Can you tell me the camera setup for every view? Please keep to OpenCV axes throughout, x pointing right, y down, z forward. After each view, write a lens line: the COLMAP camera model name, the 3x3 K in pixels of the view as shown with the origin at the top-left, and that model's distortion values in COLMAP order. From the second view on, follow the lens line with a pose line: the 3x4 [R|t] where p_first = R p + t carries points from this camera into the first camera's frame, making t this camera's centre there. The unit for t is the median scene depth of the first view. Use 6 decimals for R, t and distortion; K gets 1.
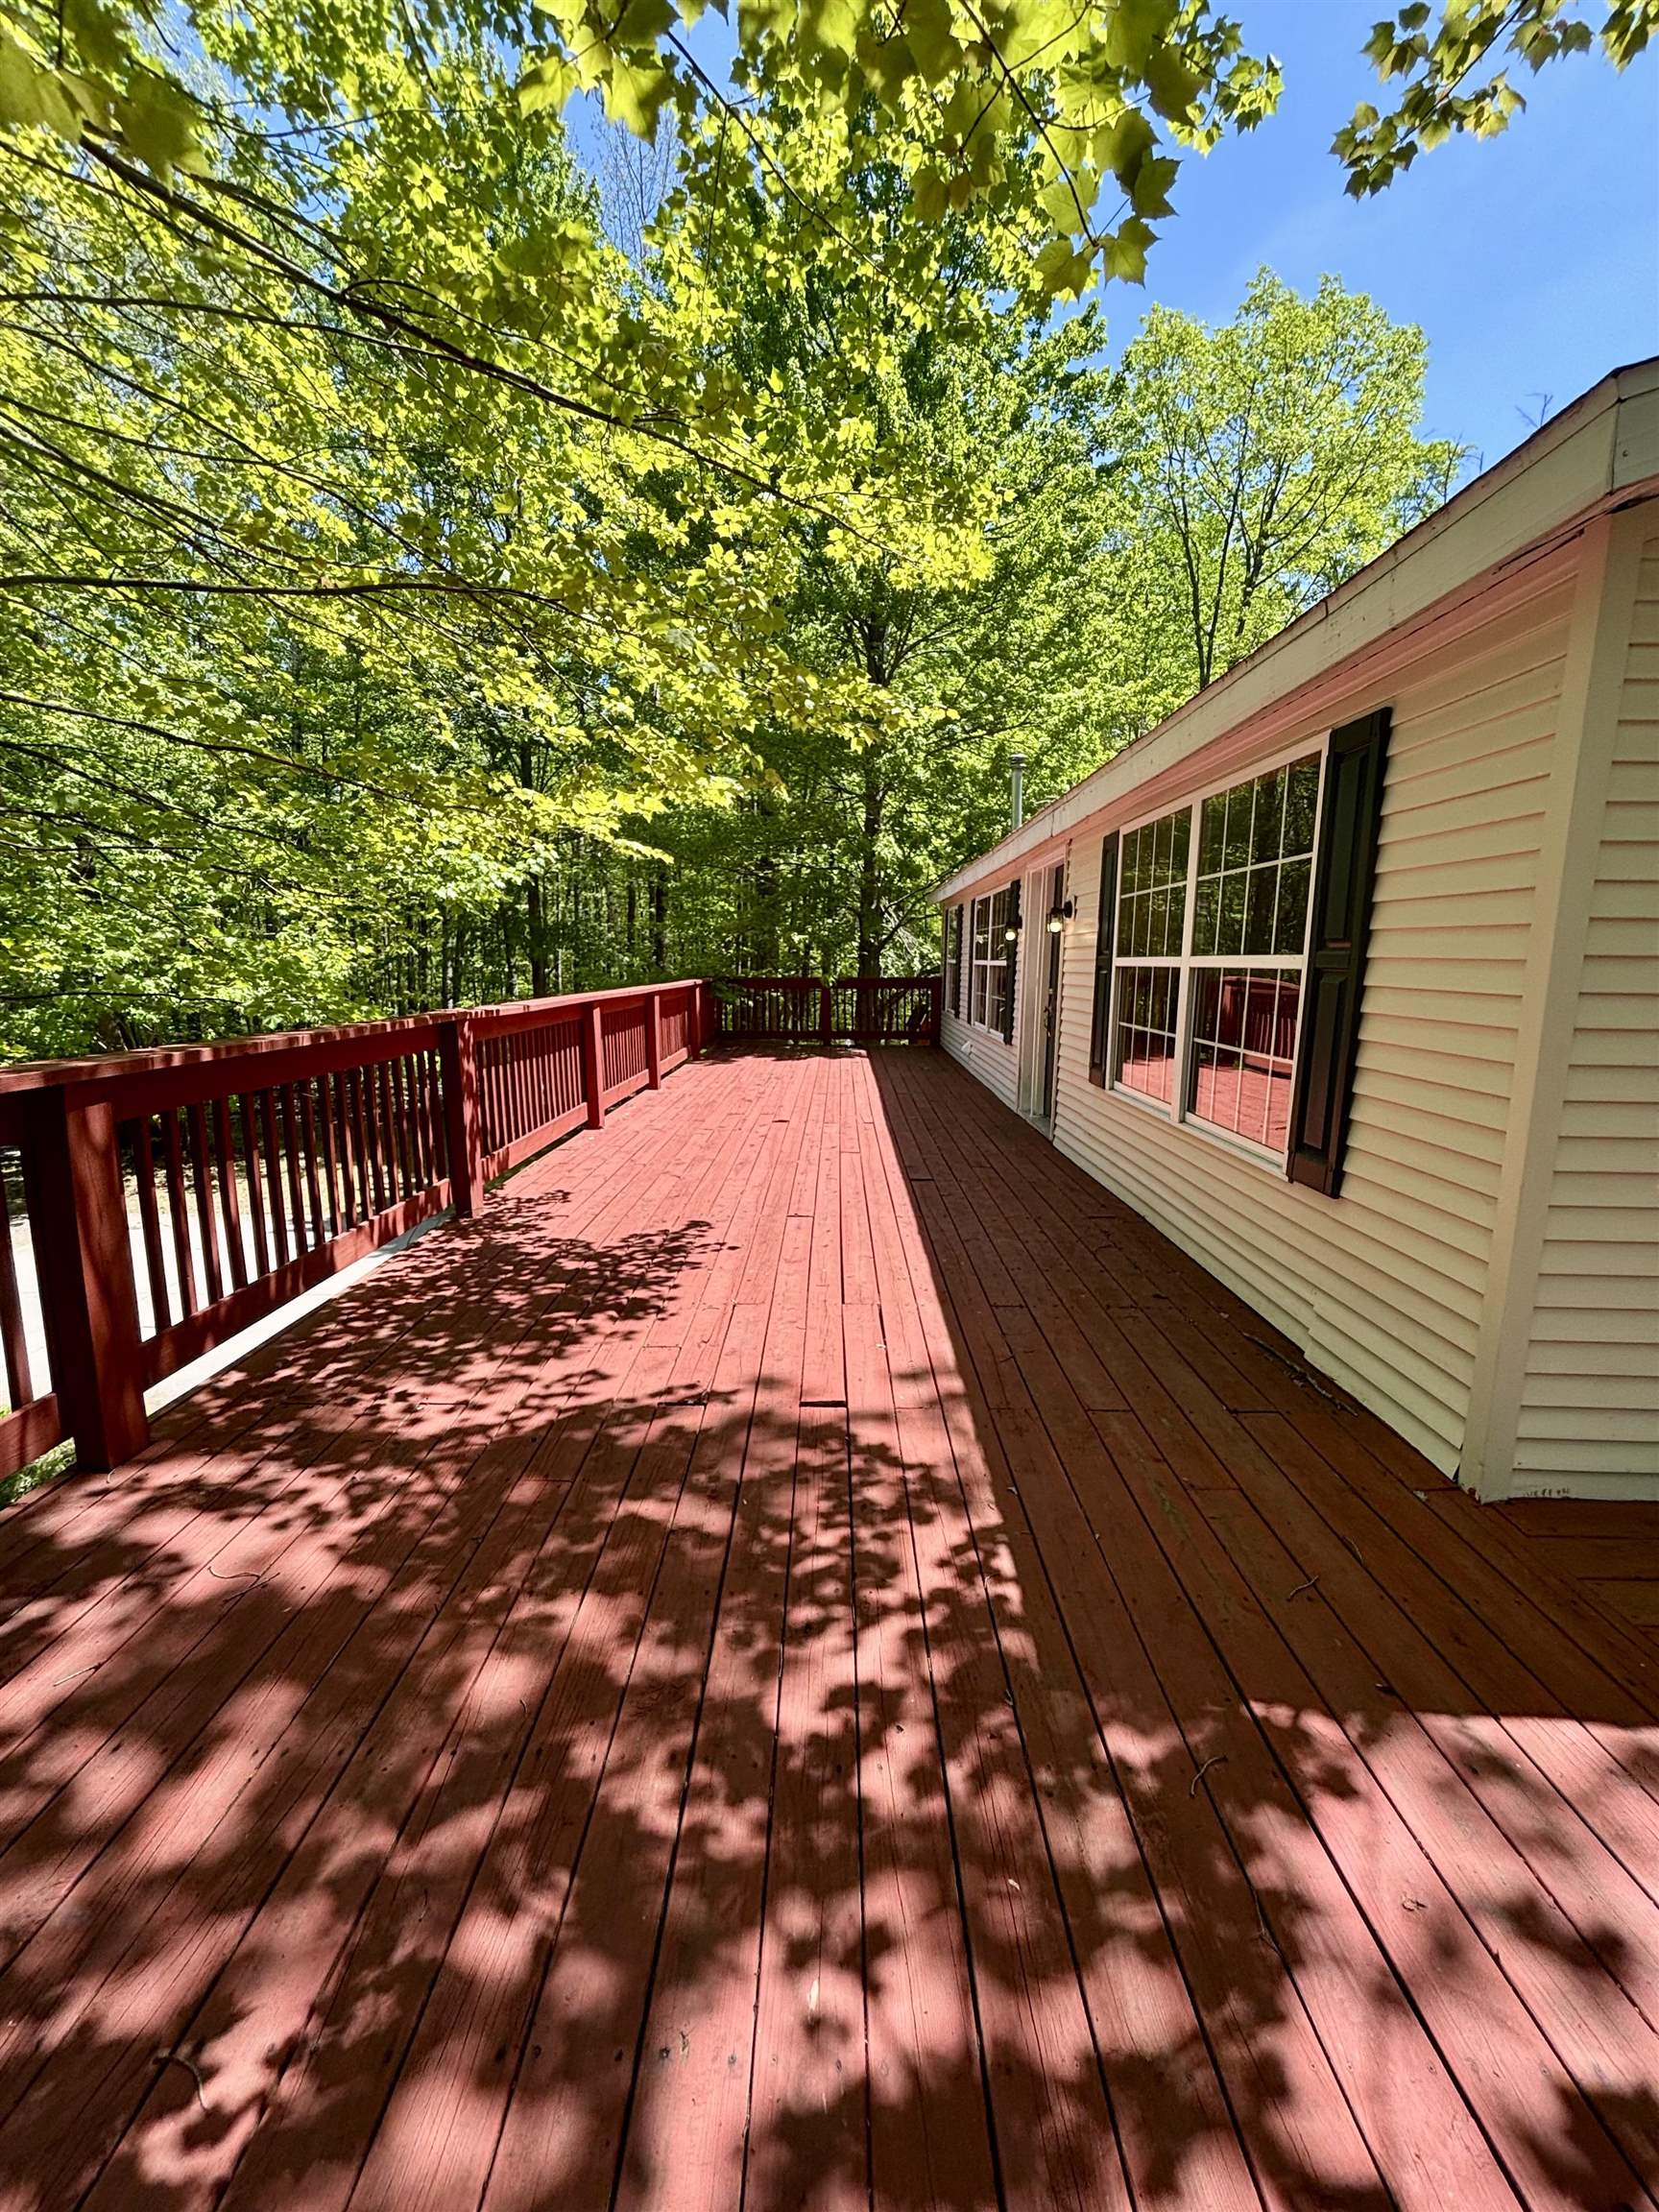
lens RADIAL K [[888.0, 0, 821.8], [0, 888.0, 1100.5], [0, 0, 1]] dist [-0.041378, 0.013890]
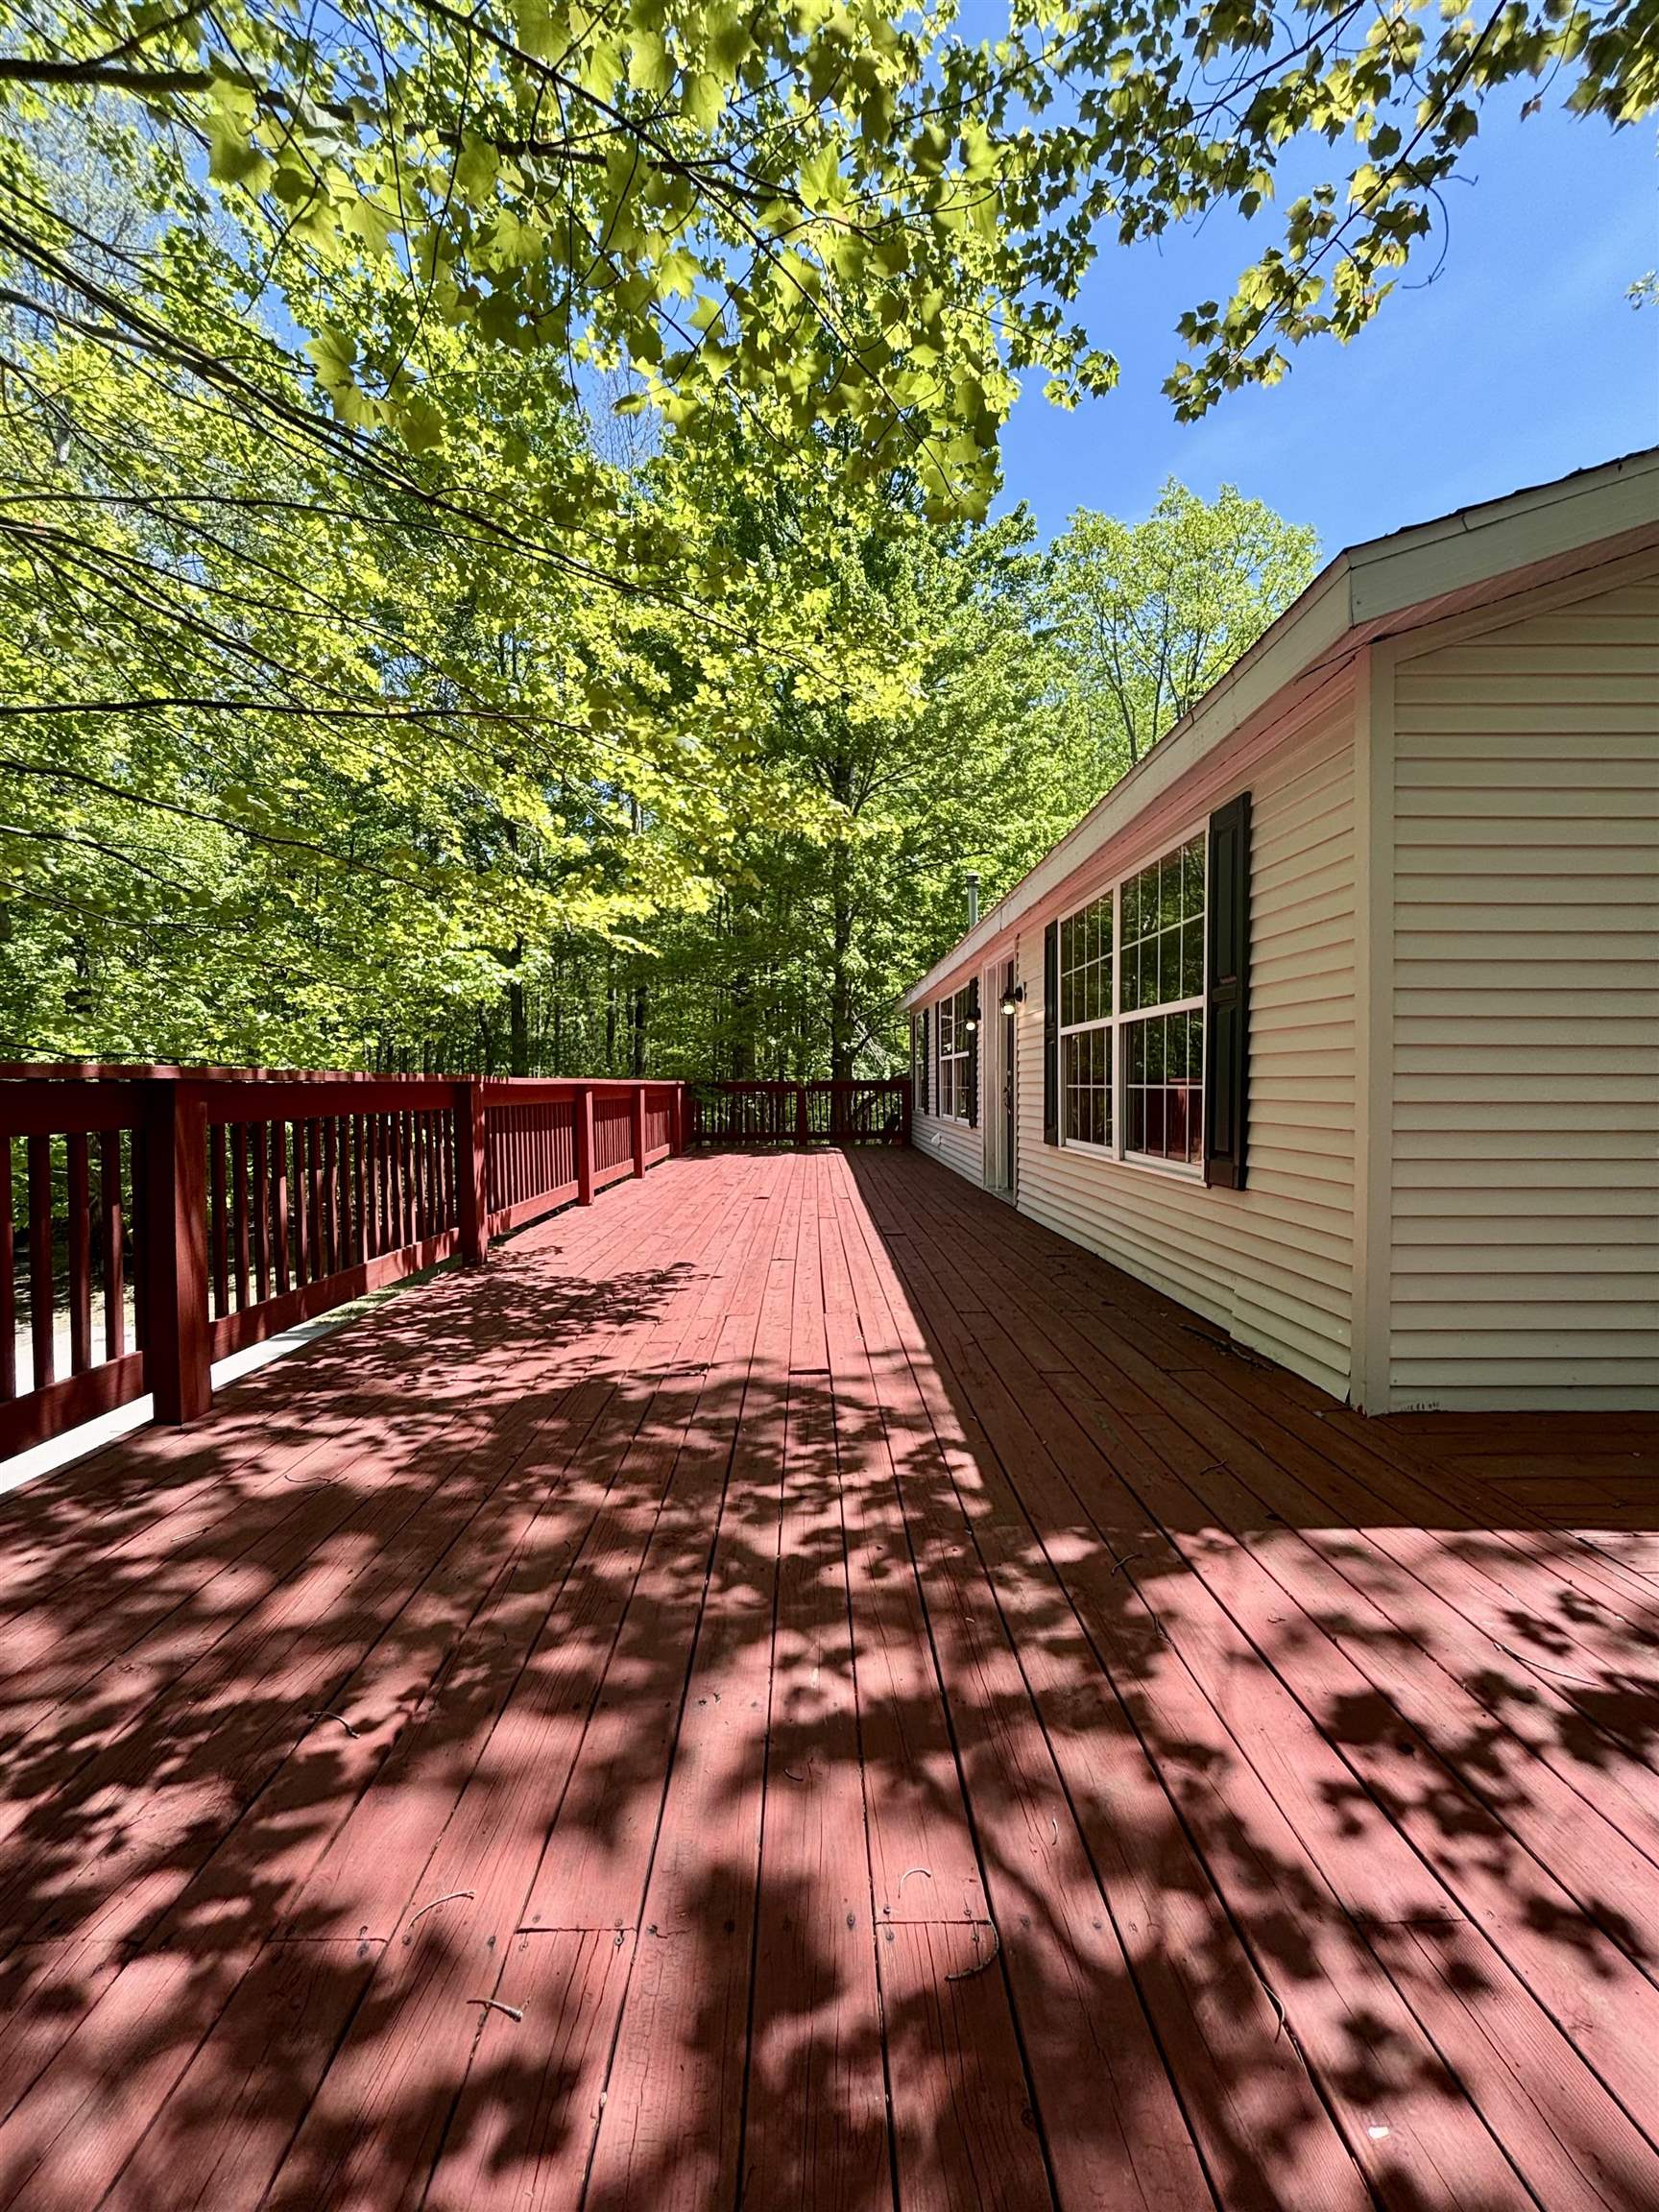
lens RADIAL K [[1143.5, 0, 828.4], [0, 1143.5, 1314.2], [0, 0, 1]] dist [-0.066160, 0.029088]
pose [[0.999323, -0.017624, 0.032290, -0.013871], [0.021224, 0.993162, -0.114801, 0.345950], [-0.030046, 0.115409, 0.992864, -0.368187]]
